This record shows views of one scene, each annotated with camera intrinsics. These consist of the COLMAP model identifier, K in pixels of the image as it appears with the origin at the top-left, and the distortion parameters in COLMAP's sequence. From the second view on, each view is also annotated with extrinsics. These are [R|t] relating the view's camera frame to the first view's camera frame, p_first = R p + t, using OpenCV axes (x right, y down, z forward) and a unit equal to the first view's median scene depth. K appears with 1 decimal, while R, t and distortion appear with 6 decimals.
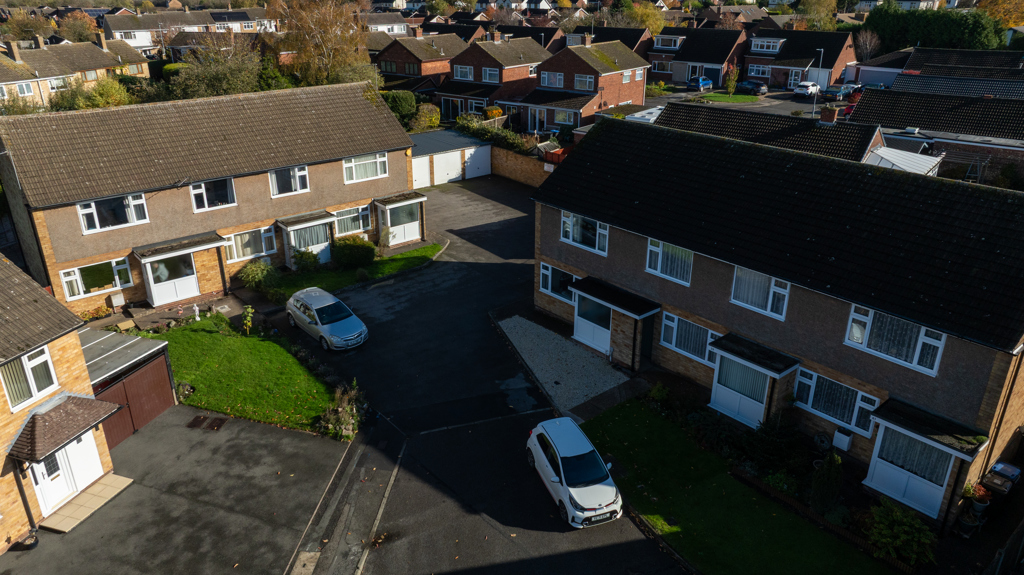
lens RADIAL K [[725.3, 0, 510.2], [0, 725.3, 285.3], [0, 0, 1]] dist [-0.019251, 0.010647]
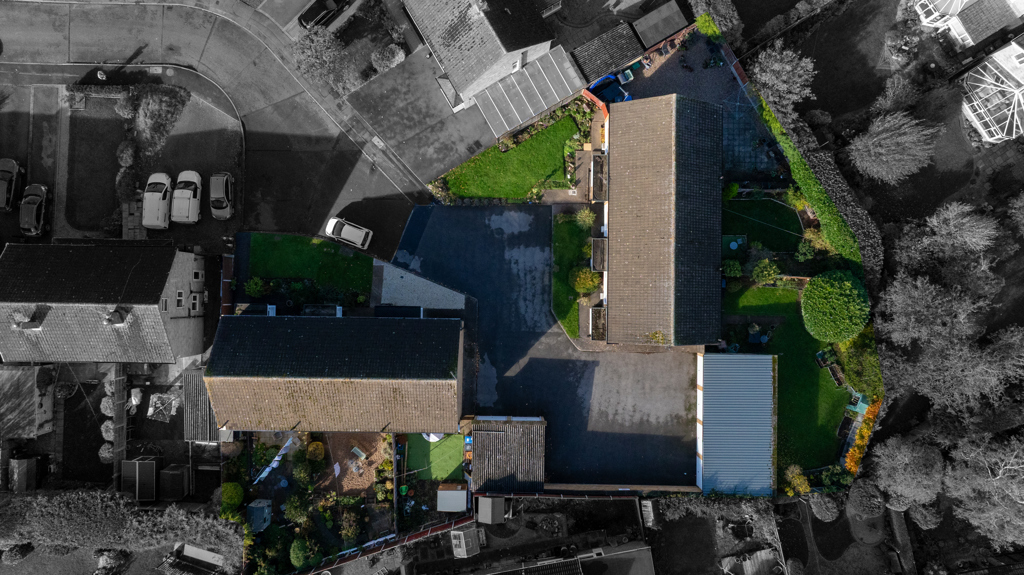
lens RADIAL K [[725.3, 0, 510.7], [0, 725.3, 286.5], [0, 0, 1]] dist [-0.019251, 0.010647]
pose [[-0.659783, 0.751178, -0.020454, -0.075255], [-0.301726, -0.239890, 0.922721, -1.720501], [0.688221, 0.614967, 0.384925, 0.333672]]
